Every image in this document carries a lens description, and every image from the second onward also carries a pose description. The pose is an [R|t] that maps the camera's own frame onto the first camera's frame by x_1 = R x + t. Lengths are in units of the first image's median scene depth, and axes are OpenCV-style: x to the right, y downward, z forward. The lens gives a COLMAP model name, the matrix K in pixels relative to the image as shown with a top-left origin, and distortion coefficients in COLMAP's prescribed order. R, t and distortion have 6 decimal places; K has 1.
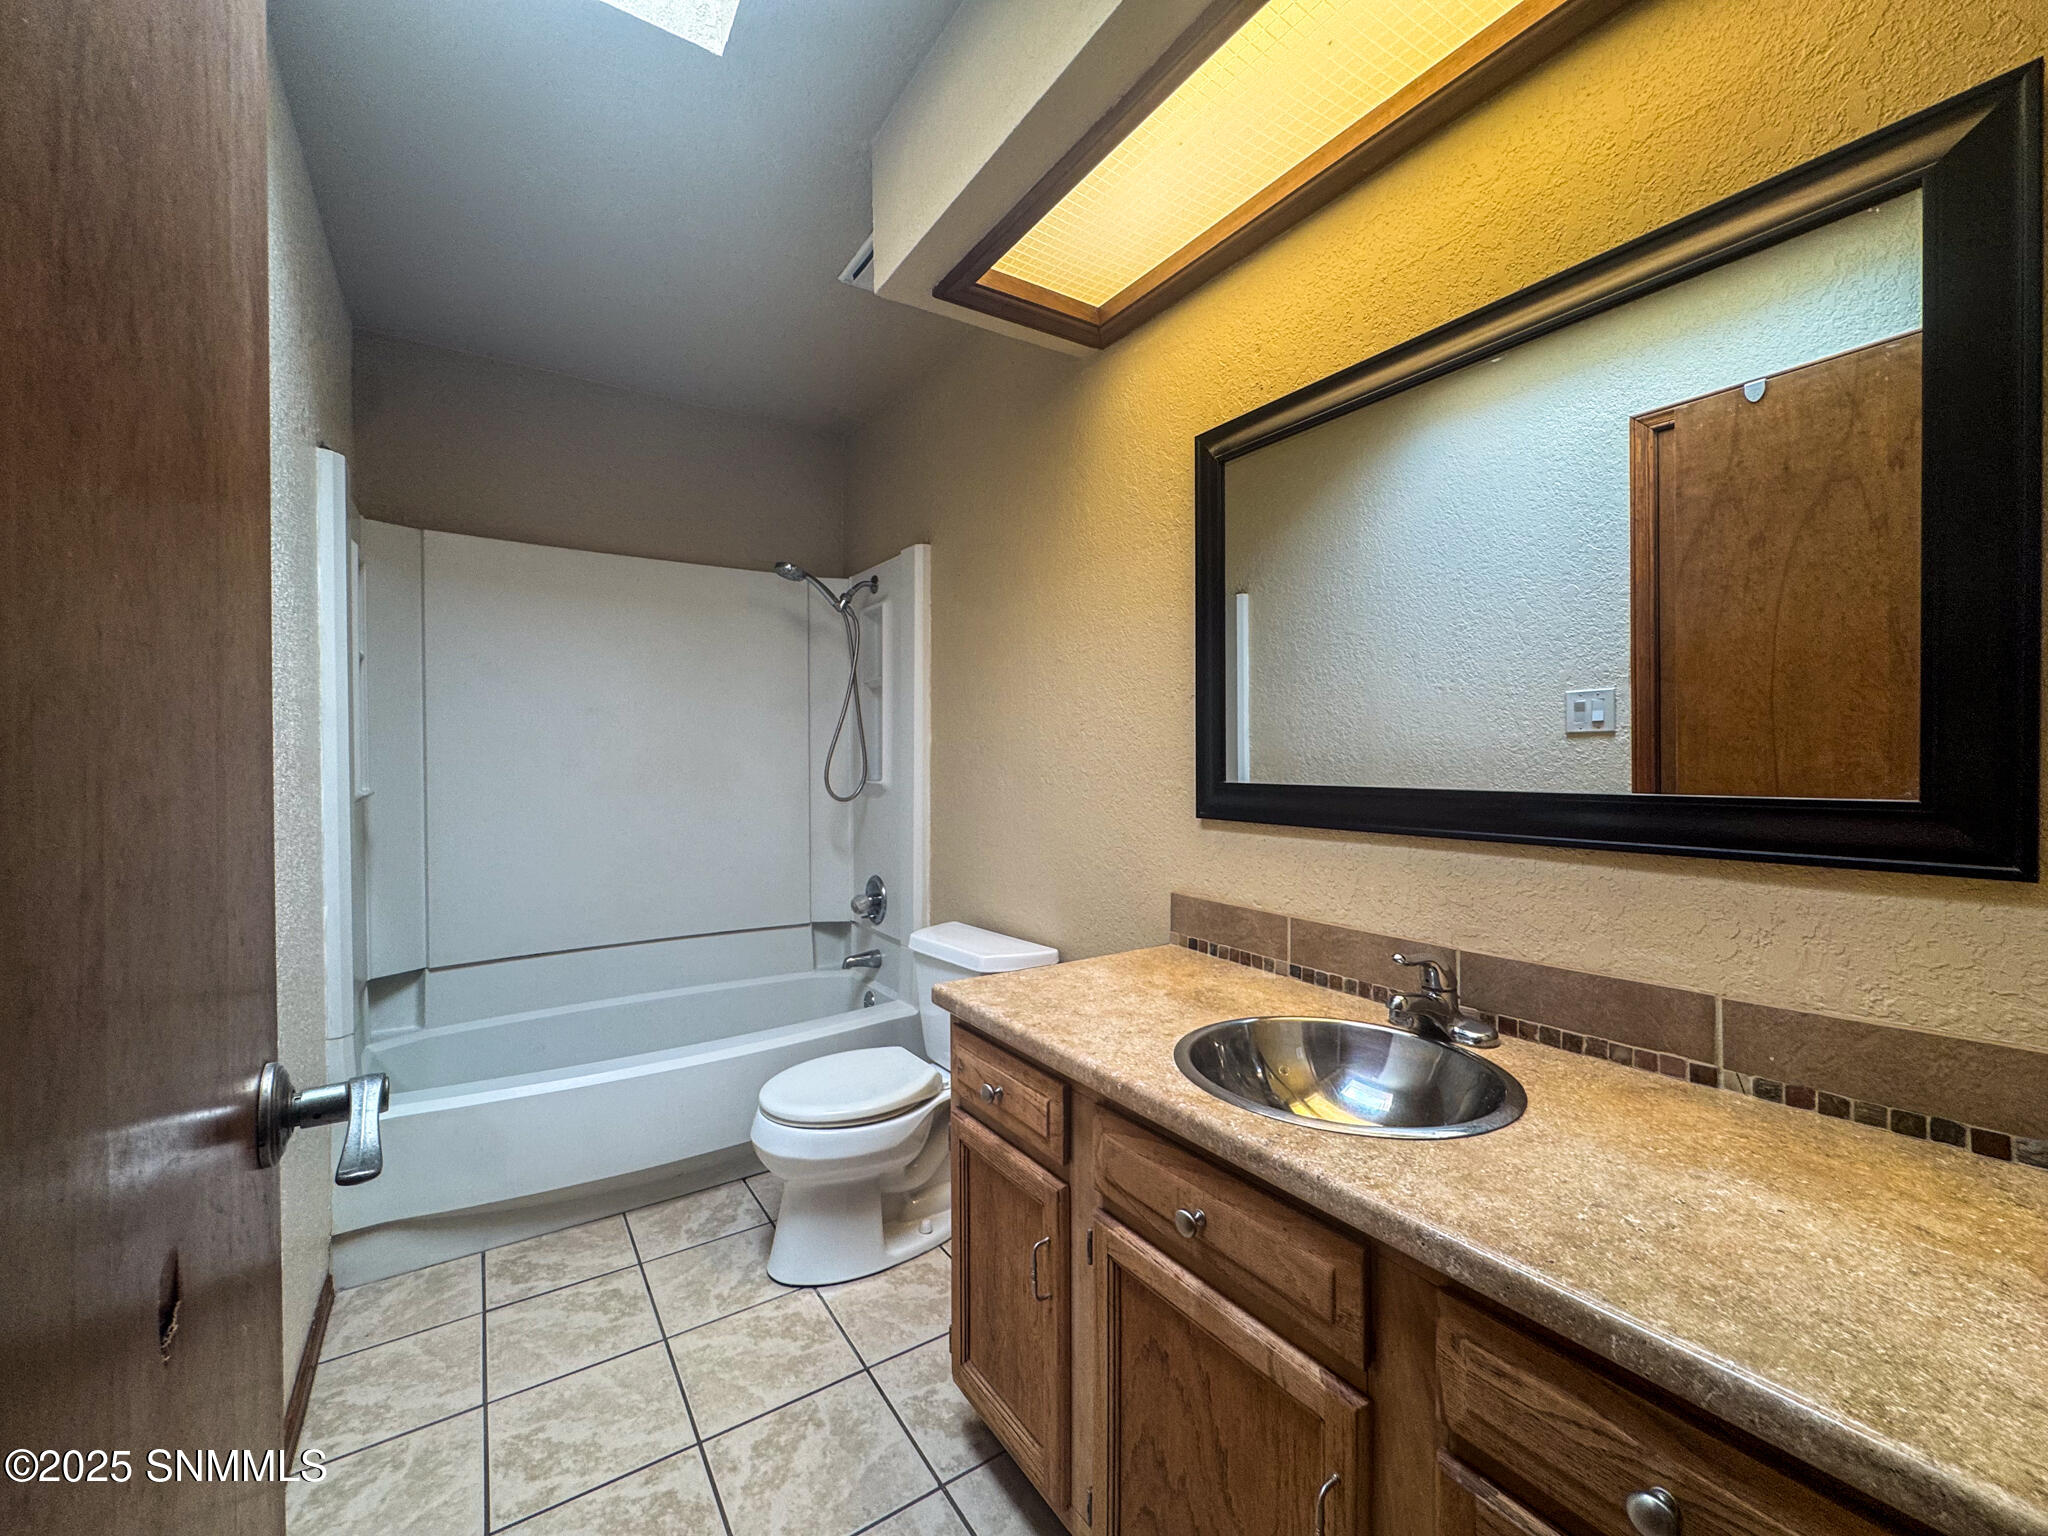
lens RADIAL K [[821.0, 0, 1019.9], [0, 821.0, 769.6], [0, 0, 1]] dist [-0.003797, 0.000340]
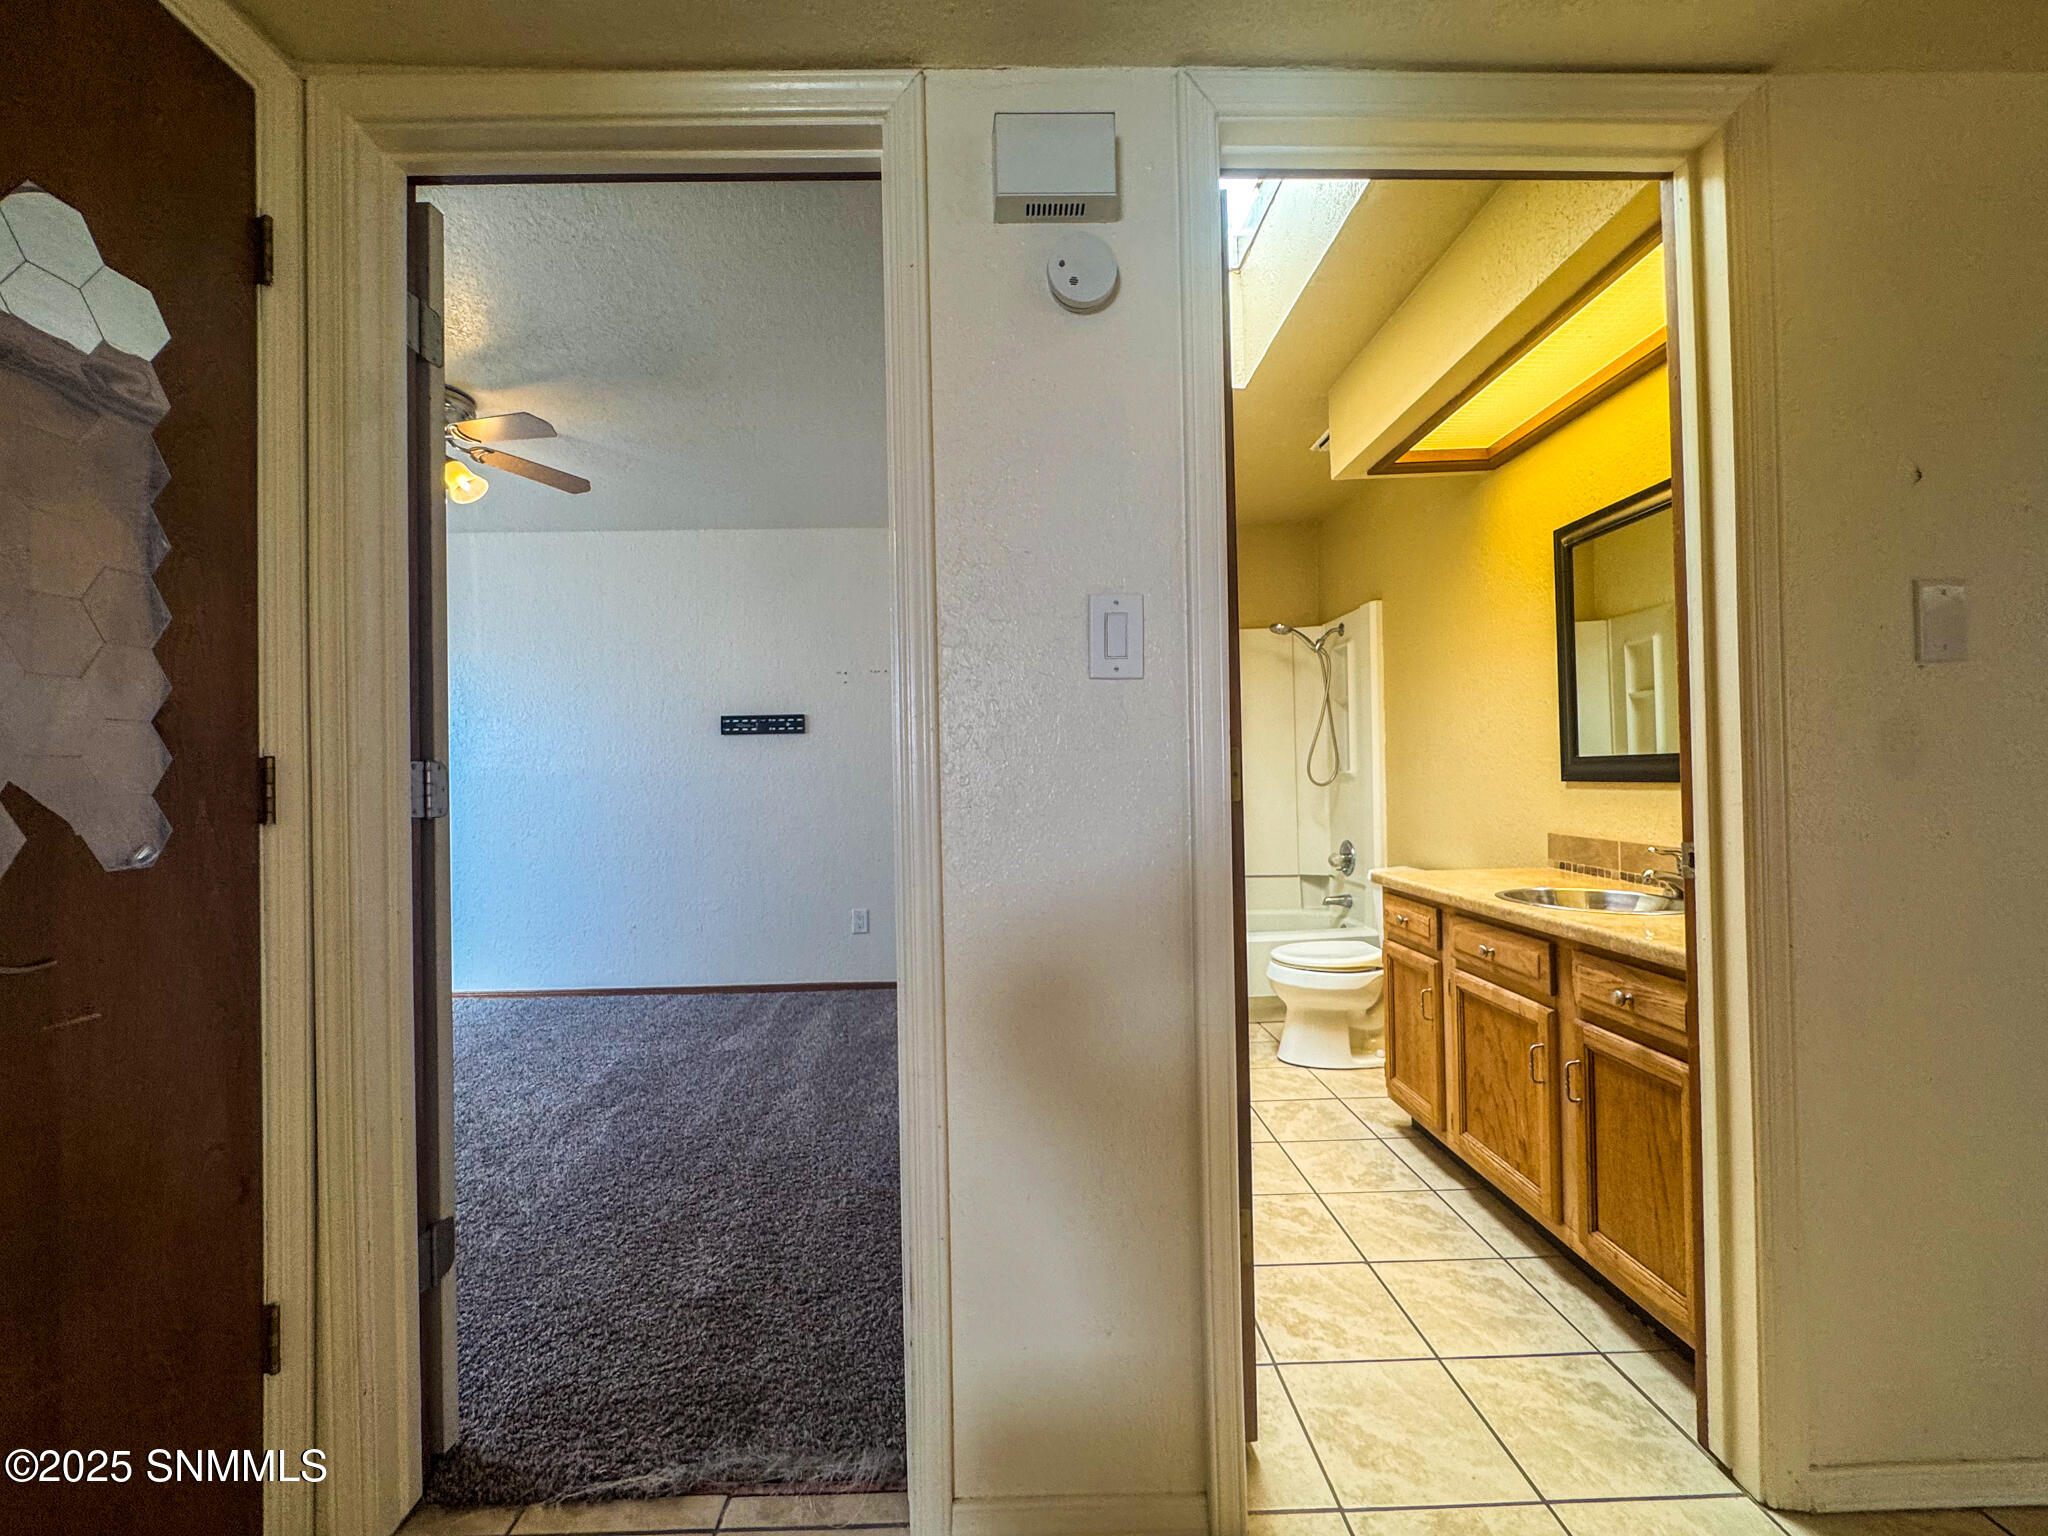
lens RADIAL K [[821.0, 0, 1019.0], [0, 821.0, 766.1], [0, 0, 1]] dist [-0.003797, 0.000340]
pose [[0.841104, -0.021571, -0.540442, 0.197655], [0.011603, 0.999694, -0.021845, 0.054081], [0.540748, 0.012103, 0.841097, -0.835762]]
